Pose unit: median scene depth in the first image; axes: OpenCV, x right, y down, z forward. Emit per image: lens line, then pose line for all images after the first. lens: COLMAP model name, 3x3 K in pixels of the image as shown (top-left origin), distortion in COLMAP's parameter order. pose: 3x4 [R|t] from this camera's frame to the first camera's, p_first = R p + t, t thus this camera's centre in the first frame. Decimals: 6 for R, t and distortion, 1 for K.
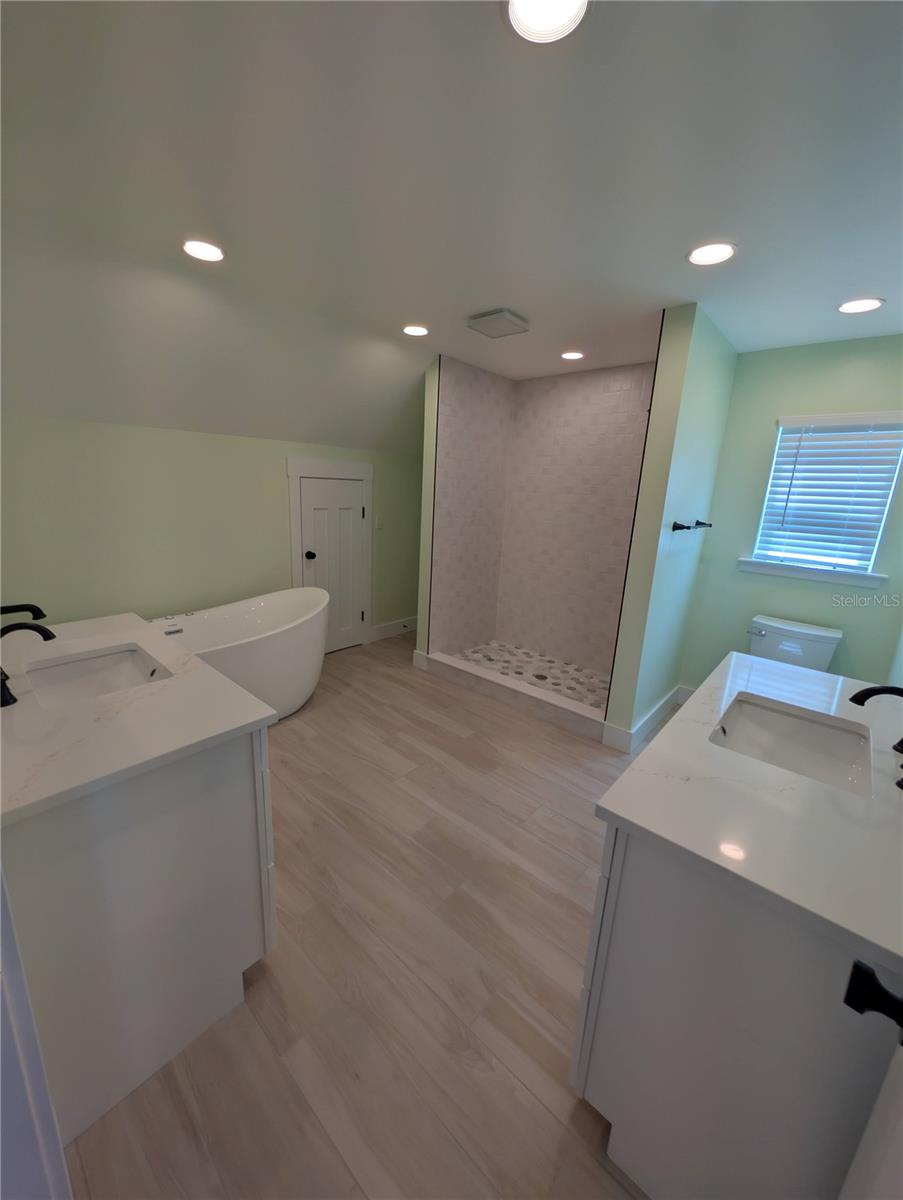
lens RADIAL K [[452.8, 0, 445.3], [0, 452.8, 597.3], [0, 0, 1]] dist [0.000309, 0.000044]
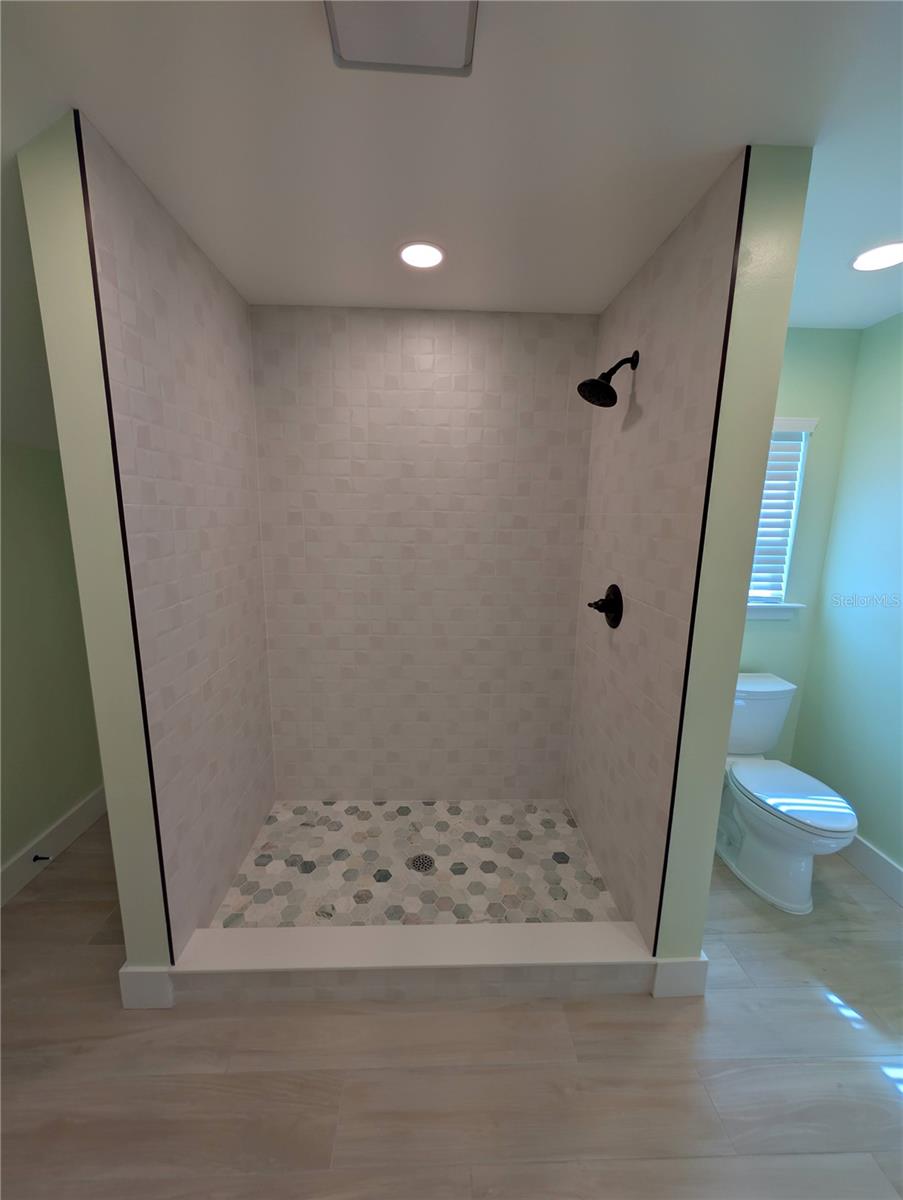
lens RADIAL K [[452.8, 0, 445.3], [0, 452.8, 597.3], [0, 0, 1]] dist [0.000309, 0.000044]
pose [[0.717901, -0.161542, 0.677143, -0.084425], [0.182015, 0.982424, 0.041400, -0.154014], [-0.671929, 0.093528, 0.734686, 0.555148]]
